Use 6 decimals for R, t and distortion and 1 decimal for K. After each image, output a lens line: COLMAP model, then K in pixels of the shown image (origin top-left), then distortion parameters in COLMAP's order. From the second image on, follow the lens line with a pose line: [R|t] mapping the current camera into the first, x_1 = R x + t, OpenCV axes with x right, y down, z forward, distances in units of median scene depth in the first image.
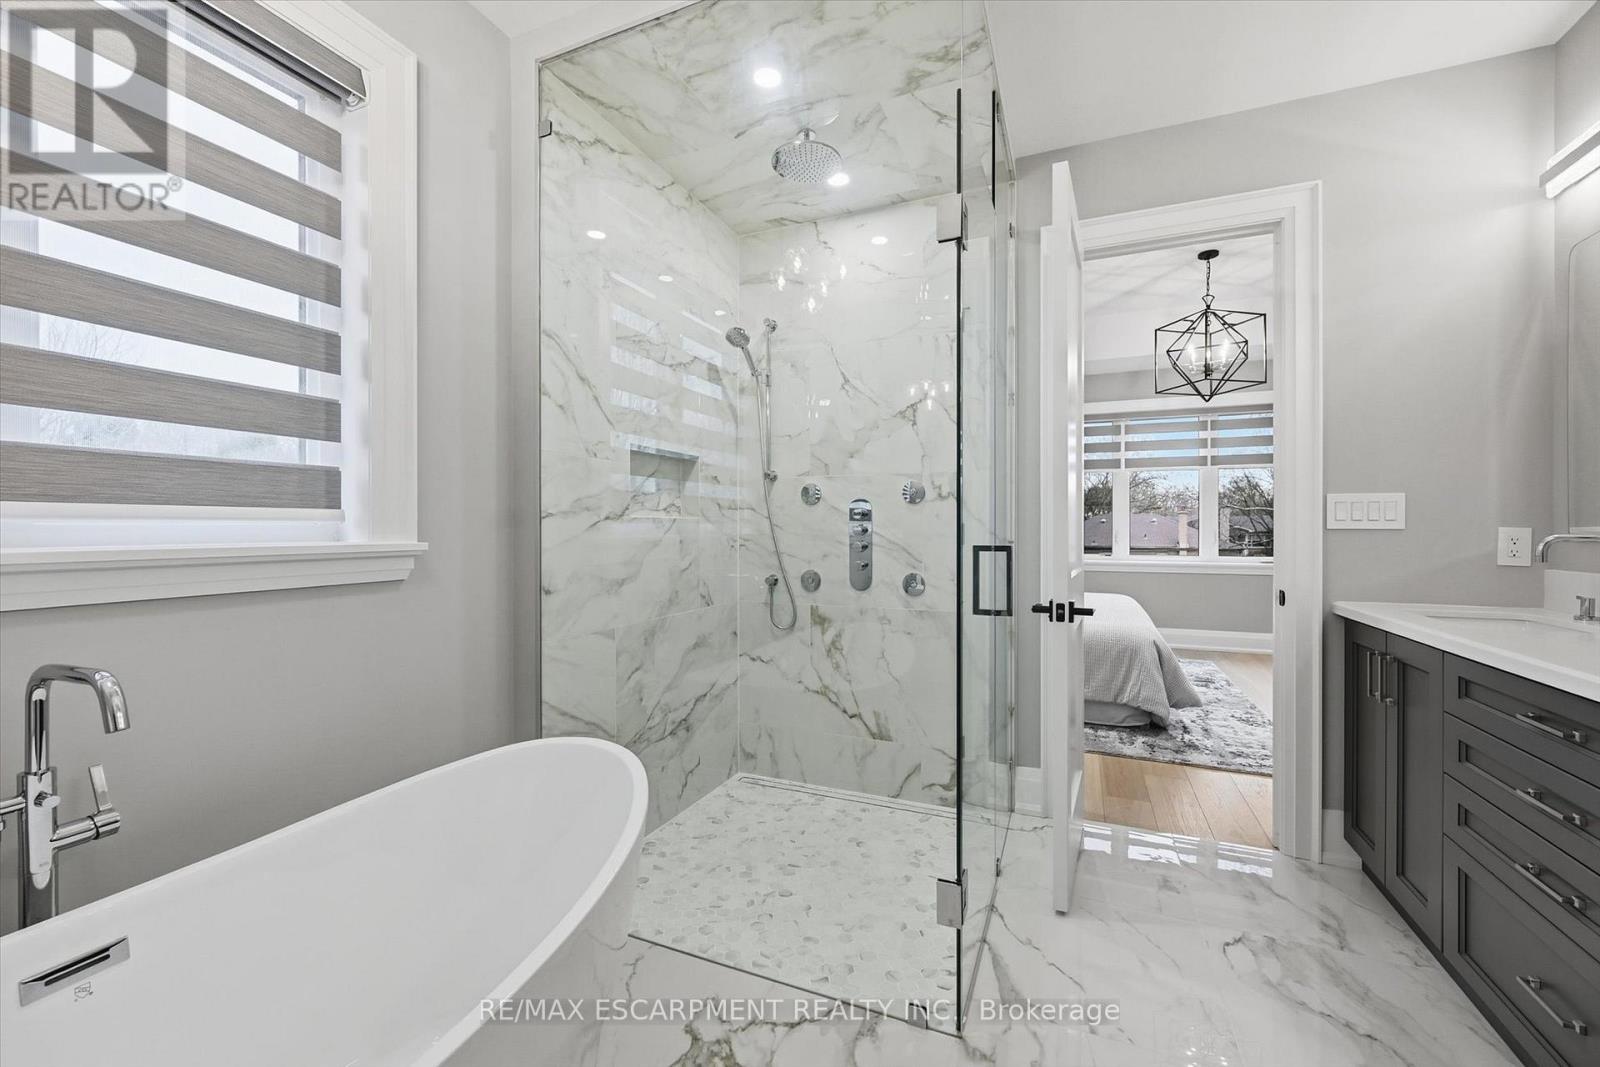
lens RADIAL K [[633.9, 0, 800.0], [0, 633.9, 533.5], [0, 0, 1]] dist [0.001700, 0.000093]
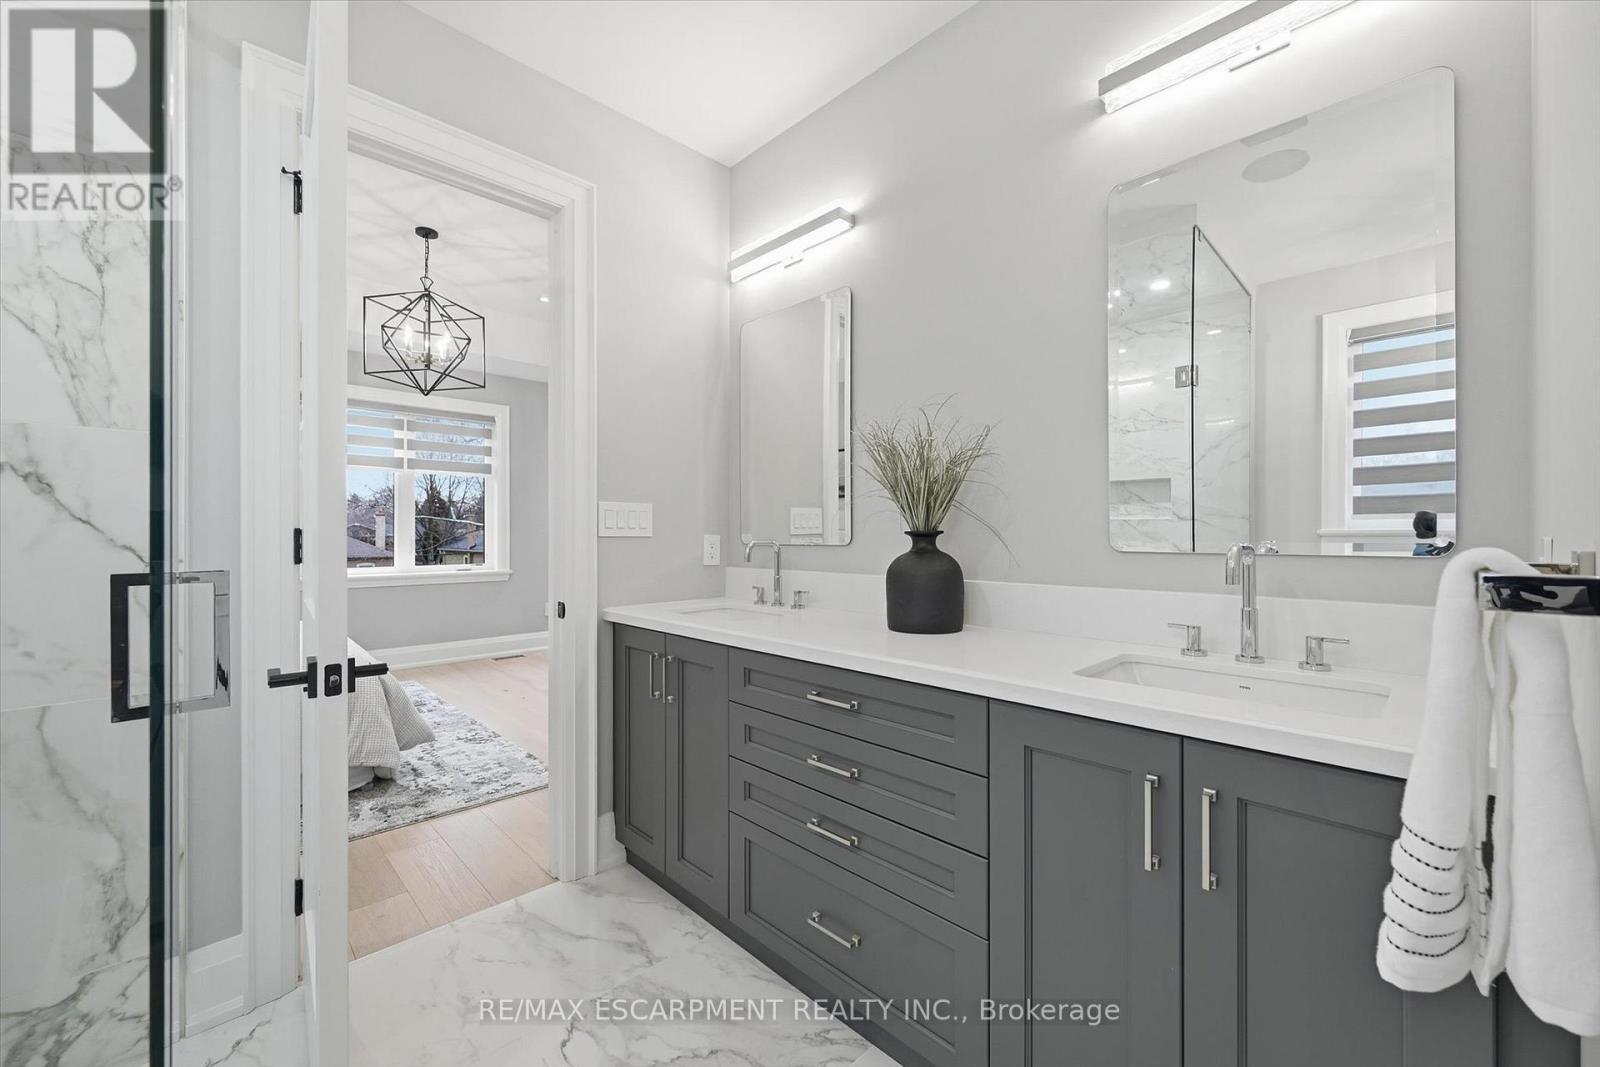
lens RADIAL K [[633.9, 0, 800.0], [0, 633.9, 533.5], [0, 0, 1]] dist [0.001700, 0.000093]
pose [[0.381945, 0.000614, 0.924185, 0.018779], [0.011168, 0.999924, -0.005280, -0.002338], [-0.924118, 0.012338, 0.381909, 0.232032]]
